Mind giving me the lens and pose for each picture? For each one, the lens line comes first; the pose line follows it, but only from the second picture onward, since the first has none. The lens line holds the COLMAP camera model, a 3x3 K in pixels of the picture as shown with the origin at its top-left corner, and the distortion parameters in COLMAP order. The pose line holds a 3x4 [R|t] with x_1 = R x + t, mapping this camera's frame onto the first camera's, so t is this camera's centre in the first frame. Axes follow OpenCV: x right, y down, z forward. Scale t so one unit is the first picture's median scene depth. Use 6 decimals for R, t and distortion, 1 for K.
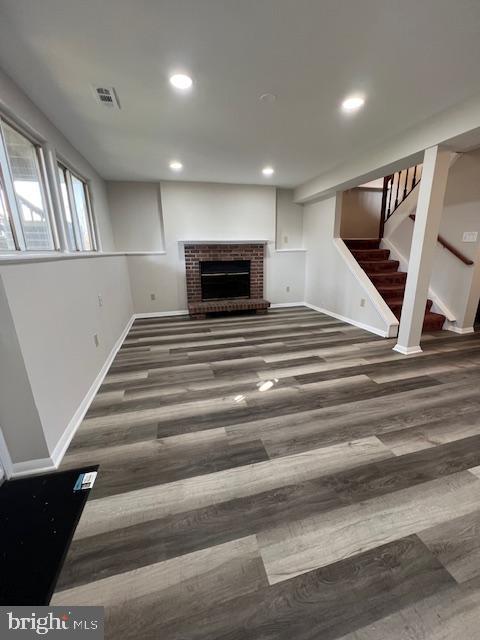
lens RADIAL K [[260.2, 0, 240.6], [0, 260.2, 319.7], [0, 0, 1]] dist [-0.002331, 0.001046]
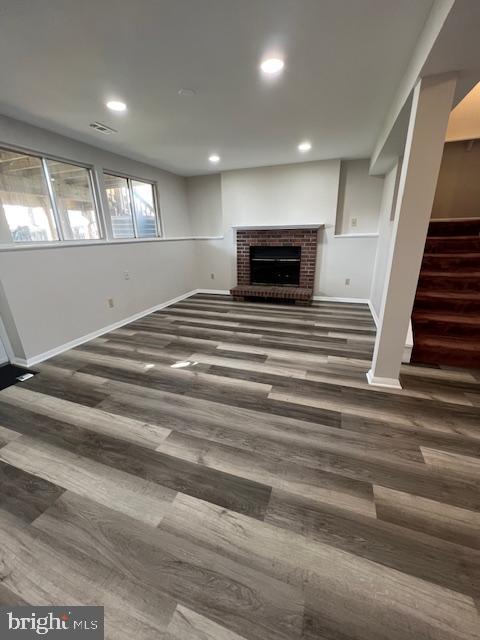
lens RADIAL K [[260.2, 0, 238.9], [0, 260.2, 319.0], [0, 0, 1]] dist [-0.002331, 0.001046]
pose [[0.812404, 0.182525, -0.553791, 0.751742], [-0.142307, 0.983089, 0.115256, -0.088401], [0.565463, -0.014826, 0.824640, 0.188089]]
